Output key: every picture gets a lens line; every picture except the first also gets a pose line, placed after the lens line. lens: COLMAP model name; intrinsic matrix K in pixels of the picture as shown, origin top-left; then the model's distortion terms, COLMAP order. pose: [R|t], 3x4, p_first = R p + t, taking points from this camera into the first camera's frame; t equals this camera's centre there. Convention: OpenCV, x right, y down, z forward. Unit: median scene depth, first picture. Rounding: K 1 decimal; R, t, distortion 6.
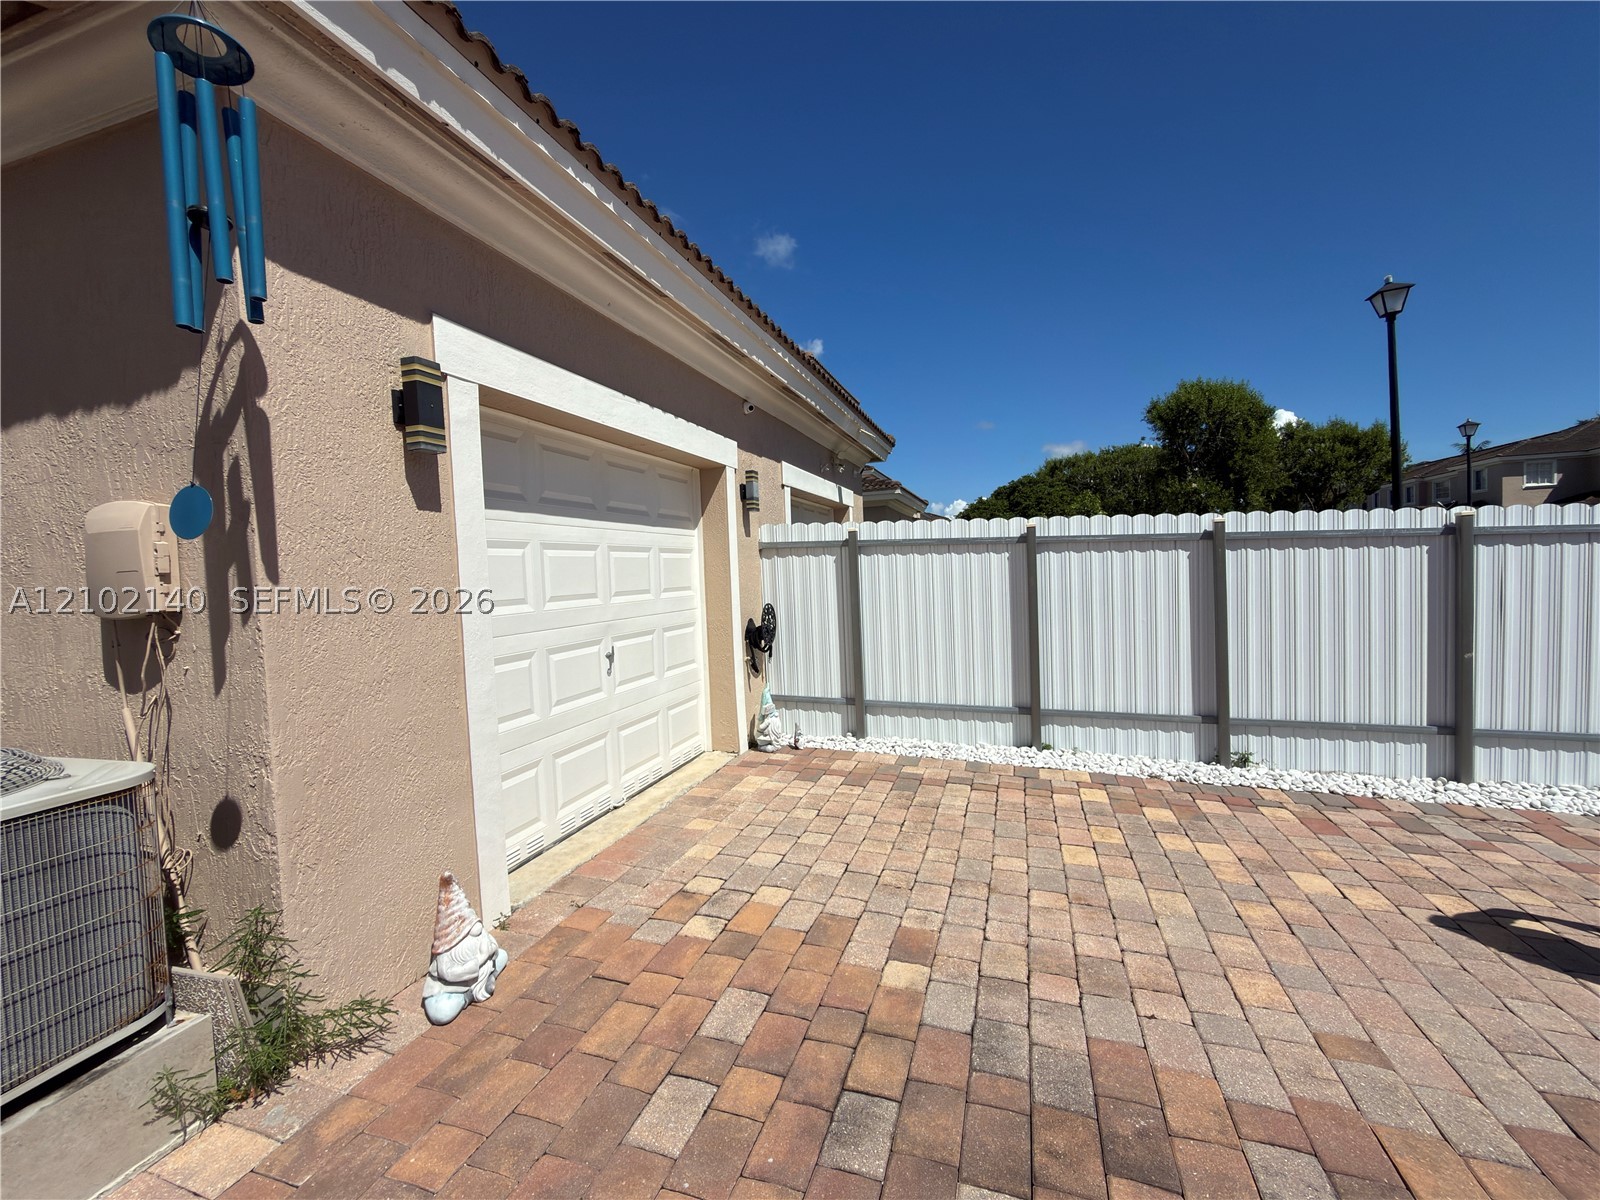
lens RADIAL K [[698.9, 0, 801.3], [0, 698.9, 603.1], [0, 0, 1]] dist [-0.015115, 0.000036]
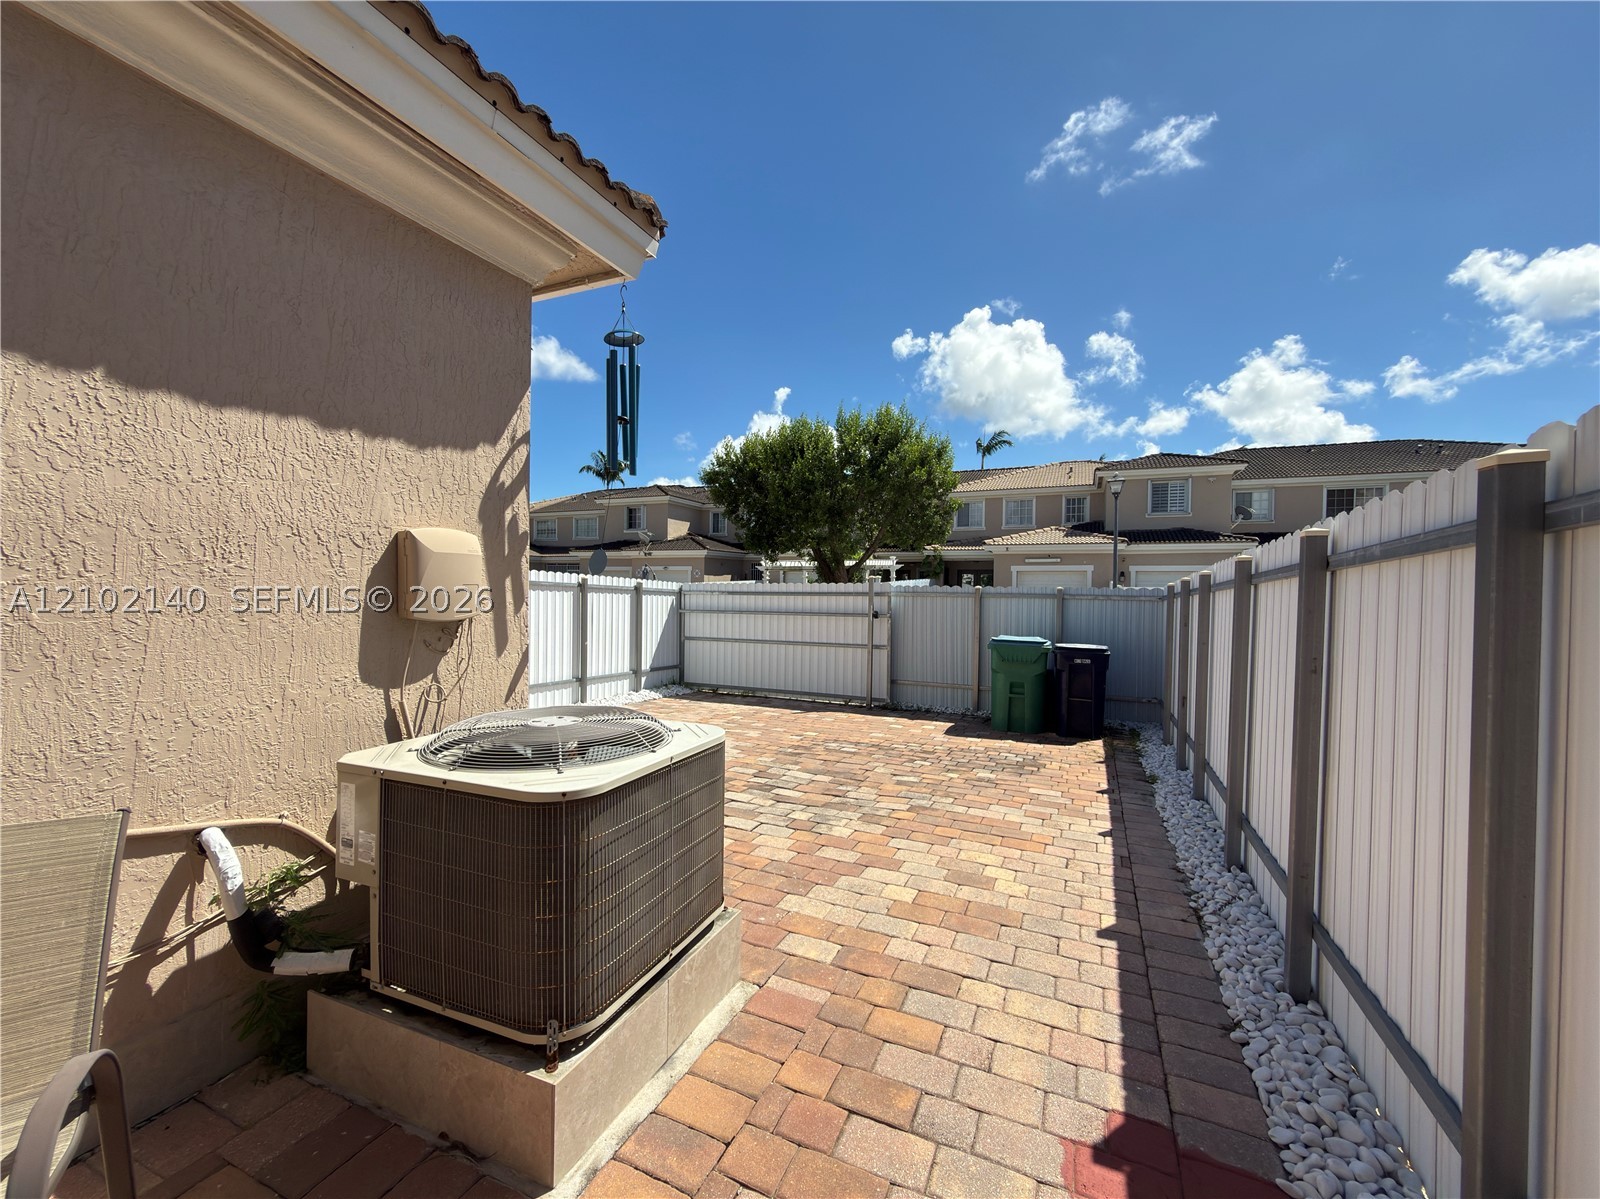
lens RADIAL K [[648.9, 0, 792.1], [0, 648.9, 601.3], [0, 0, 1]] dist [-0.010141, 0.001873]
pose [[0.125076, 0.023607, 0.991866, -1.621897], [0.027137, 0.999261, -0.027205, 0.027463], [-0.991776, 0.030319, 0.124343, 0.171612]]
